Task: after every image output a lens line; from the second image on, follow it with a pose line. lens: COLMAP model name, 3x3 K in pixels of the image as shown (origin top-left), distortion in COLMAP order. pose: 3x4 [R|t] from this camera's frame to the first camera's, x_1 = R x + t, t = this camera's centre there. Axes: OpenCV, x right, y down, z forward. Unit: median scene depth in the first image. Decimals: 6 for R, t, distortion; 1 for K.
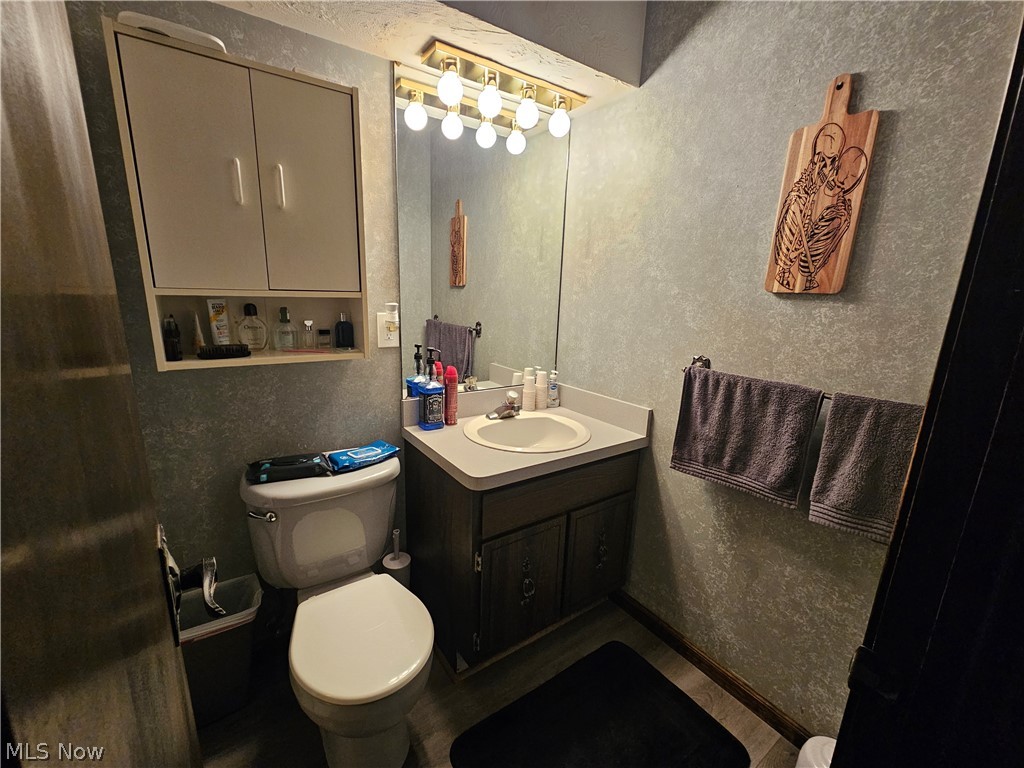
lens RADIAL K [[418.9, 0, 509.7], [0, 418.9, 386.2], [0, 0, 1]] dist [-0.009890, -0.000325]
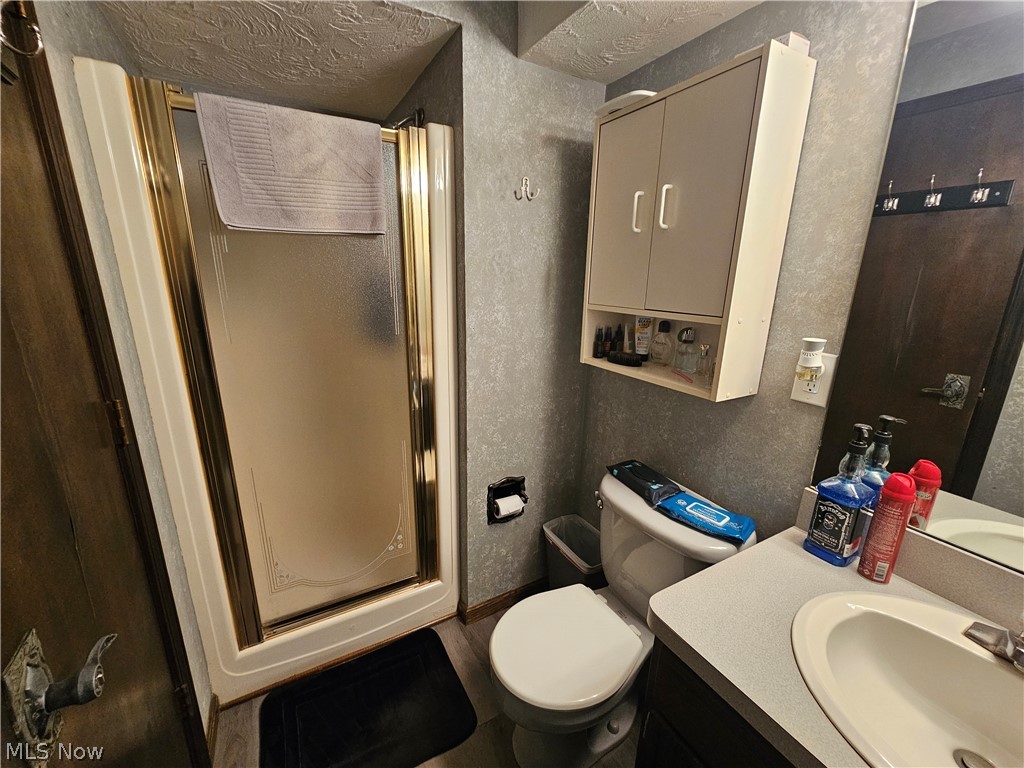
lens RADIAL K [[418.9, 0, 508.8], [0, 418.9, 386.1], [0, 0, 1]] dist [-0.009890, -0.000325]
pose [[-0.098937, 0.228014, -0.968618, 0.479916], [-0.233154, 0.940986, 0.245325, -0.209822], [0.967394, 0.250109, -0.039936, 0.698321]]
